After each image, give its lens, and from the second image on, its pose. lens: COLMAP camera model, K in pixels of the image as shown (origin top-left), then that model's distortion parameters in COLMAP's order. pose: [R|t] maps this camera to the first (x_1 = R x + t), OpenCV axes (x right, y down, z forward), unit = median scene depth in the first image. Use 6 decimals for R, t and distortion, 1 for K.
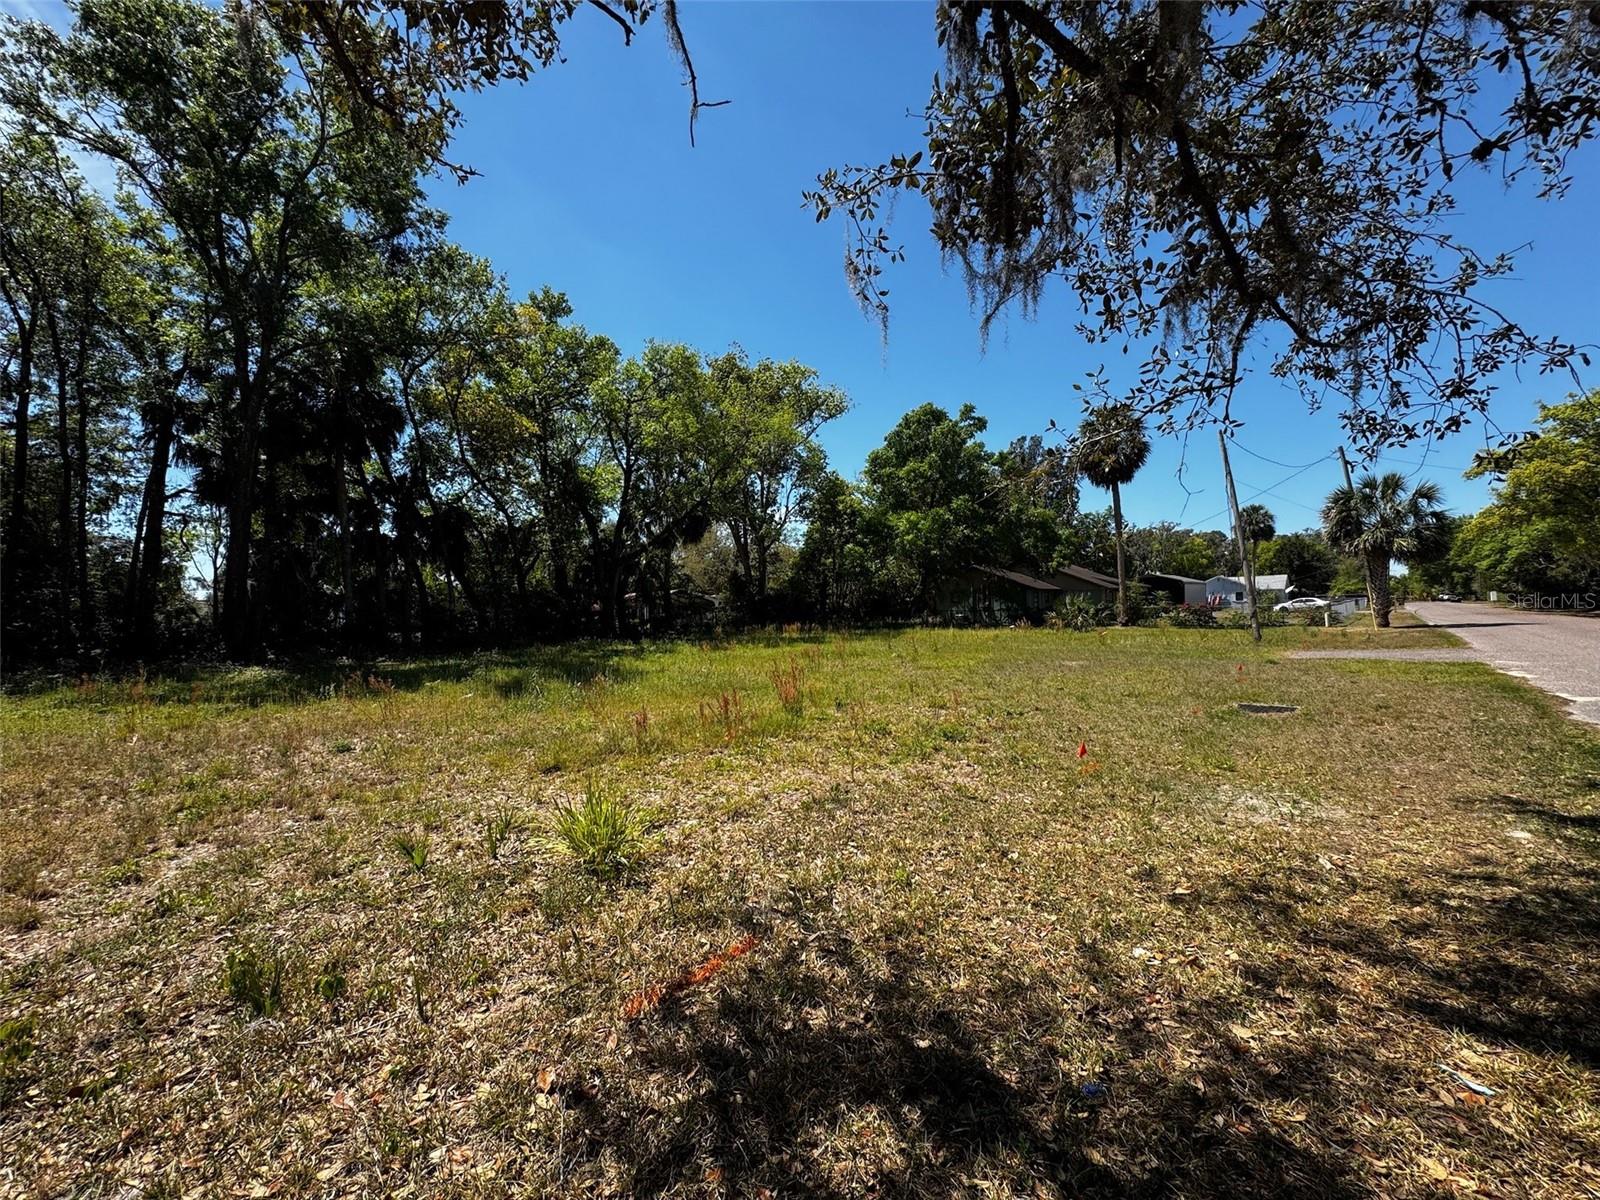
lens RADIAL K [[646.1, 0, 795.3], [0, 646.1, 597.2], [0, 0, 1]] dist [0.001435, 0.000043]
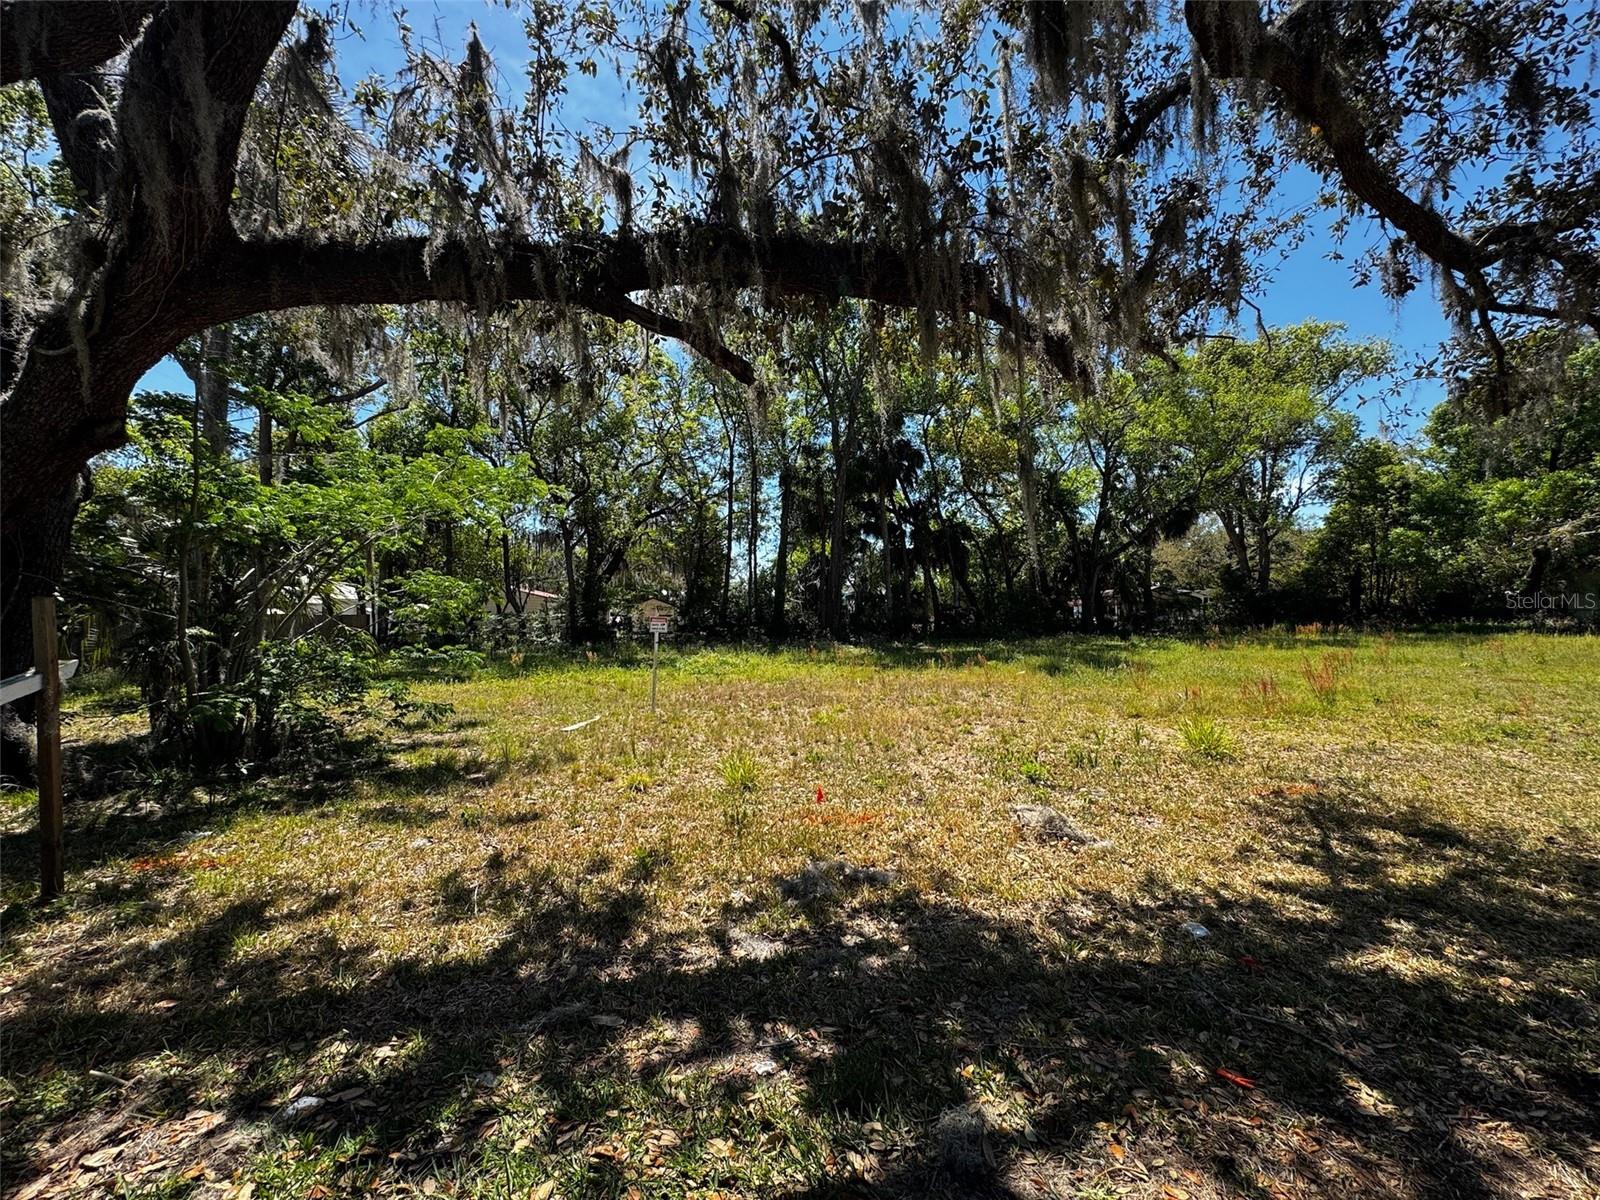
lens RADIAL K [[646.1, 0, 795.3], [0, 646.1, 597.2], [0, 0, 1]] dist [0.001435, 0.000043]
pose [[0.784019, -0.002612, -0.620731, -0.006270], [0.008930, 0.999935, 0.007071, -0.007169], [0.620673, -0.011087, 0.783991, -0.115533]]
